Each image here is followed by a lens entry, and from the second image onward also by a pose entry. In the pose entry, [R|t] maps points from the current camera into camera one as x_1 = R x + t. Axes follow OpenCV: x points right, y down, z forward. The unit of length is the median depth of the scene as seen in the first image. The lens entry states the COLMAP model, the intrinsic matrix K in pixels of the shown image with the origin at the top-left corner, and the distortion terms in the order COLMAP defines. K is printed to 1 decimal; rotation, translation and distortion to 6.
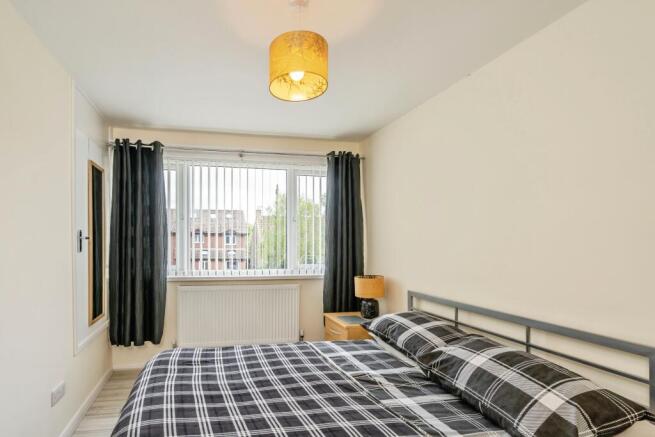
lens RADIAL K [[296.7, 0, 315.4], [0, 296.7, 232.9], [0, 0, 1]] dist [-0.001604, -0.000398]
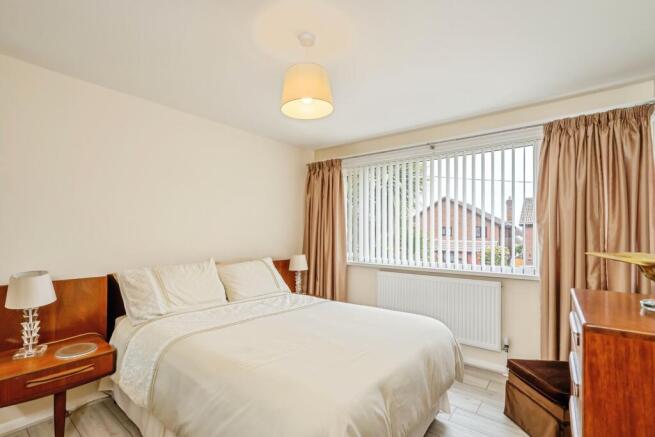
lens RADIAL K [[296.7, 0, 315.4], [0, 296.7, 232.9], [0, 0, 1]] dist [-0.001604, -0.000398]
pose [[0.666214, 0.000147, -0.745760, 0.228740], [0.018536, 0.999688, 0.016757, 0.001762], [0.745530, -0.024987, 0.666003, 0.035637]]
